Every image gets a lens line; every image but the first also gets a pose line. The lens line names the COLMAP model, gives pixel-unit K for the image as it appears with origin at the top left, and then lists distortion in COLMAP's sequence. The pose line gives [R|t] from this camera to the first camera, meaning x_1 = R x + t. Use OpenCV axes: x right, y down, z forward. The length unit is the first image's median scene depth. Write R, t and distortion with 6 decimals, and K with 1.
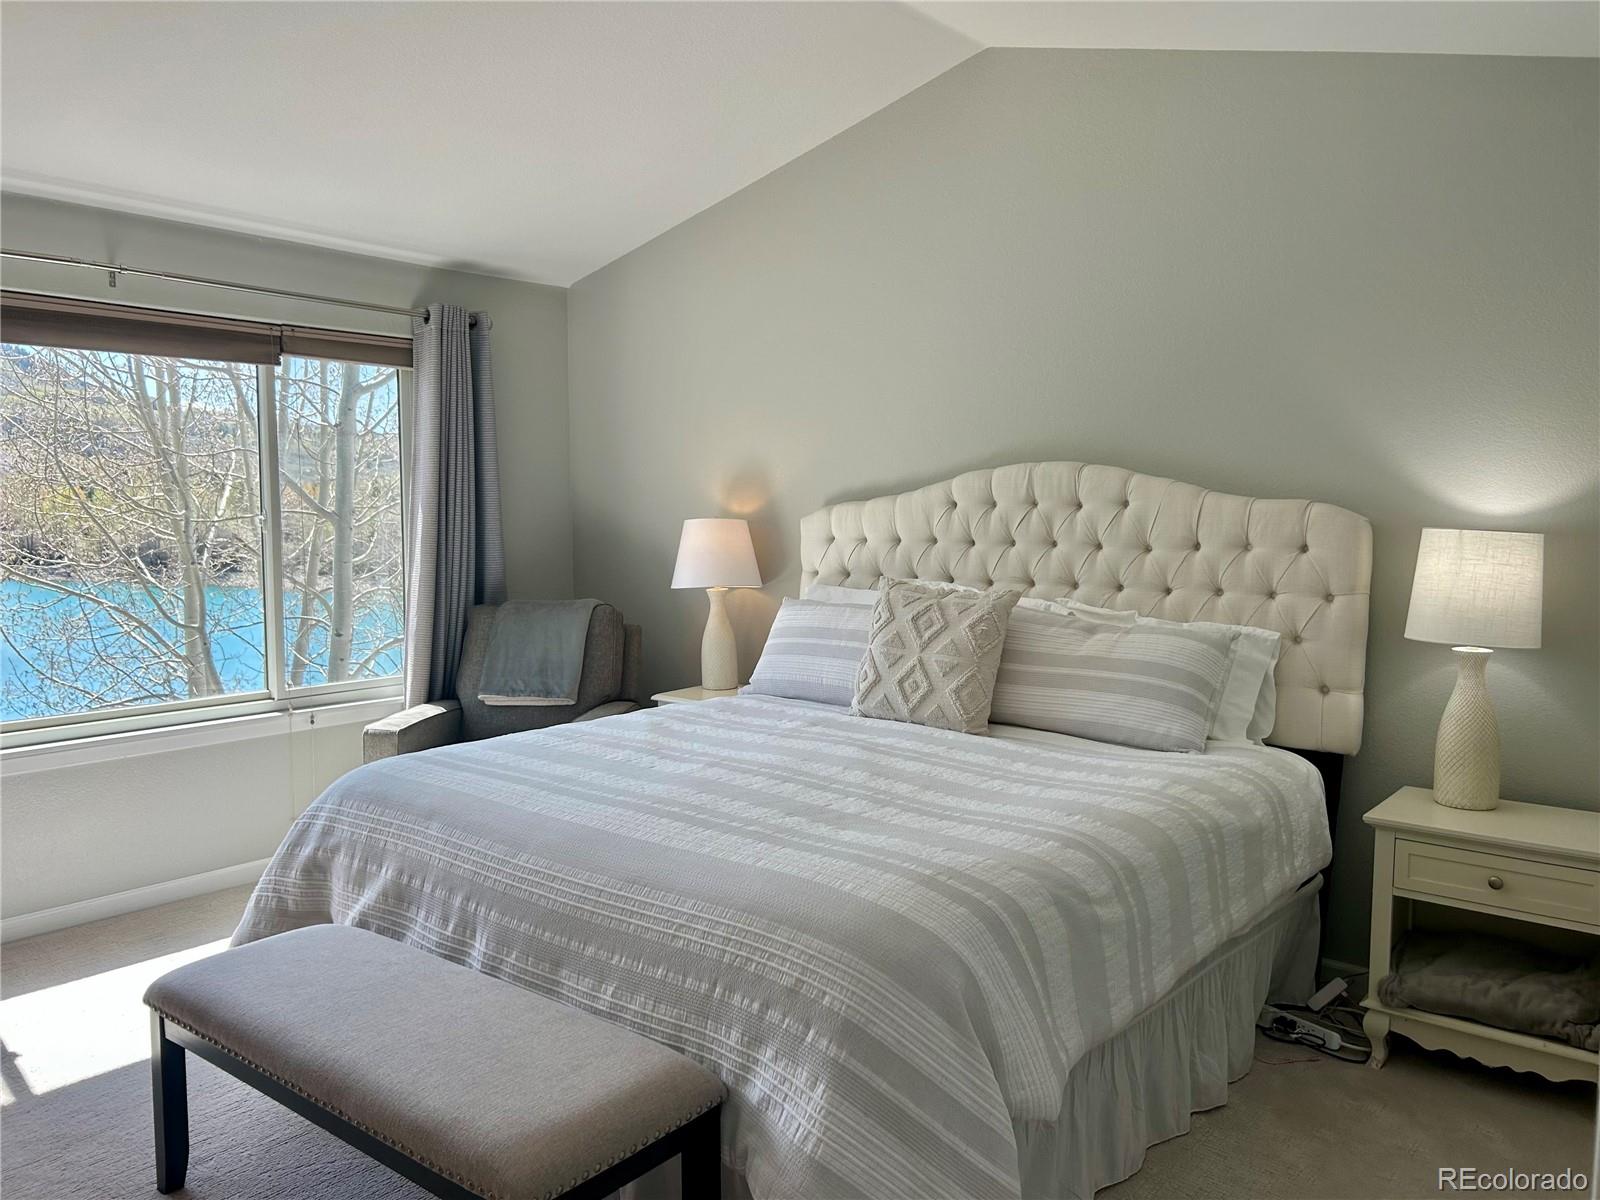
lens RADIAL K [[1218.4, 0, 804.1], [0, 1218.4, 607.7], [0, 0, 1]] dist [0.019401, 0.002035]
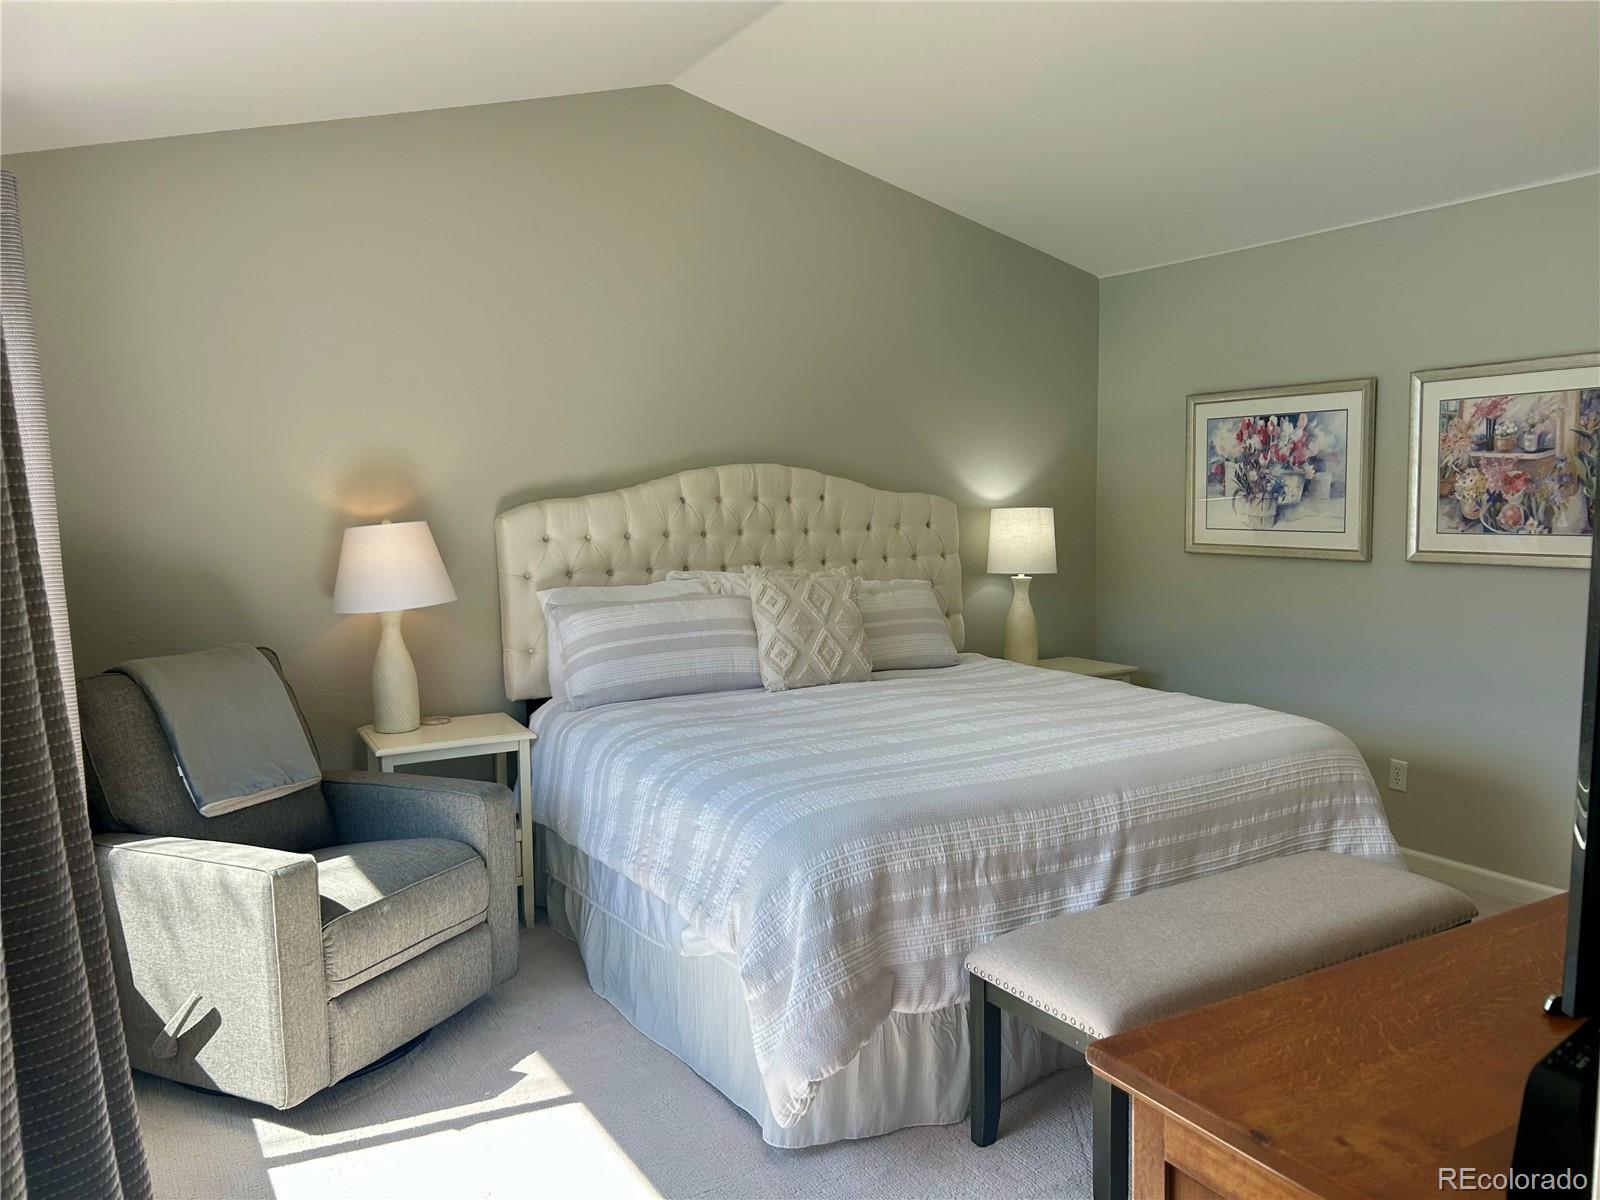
lens RADIAL K [[1196.4, 0, 804.3], [0, 1196.4, 620.0], [0, 0, 1]] dist [0.087530, -0.335598]
pose [[0.333522, -0.105215, 0.936853, -1.002641], [0.094476, 0.992480, 0.077829, -0.060157], [-0.937996, 0.062553, 0.340954, 0.625629]]
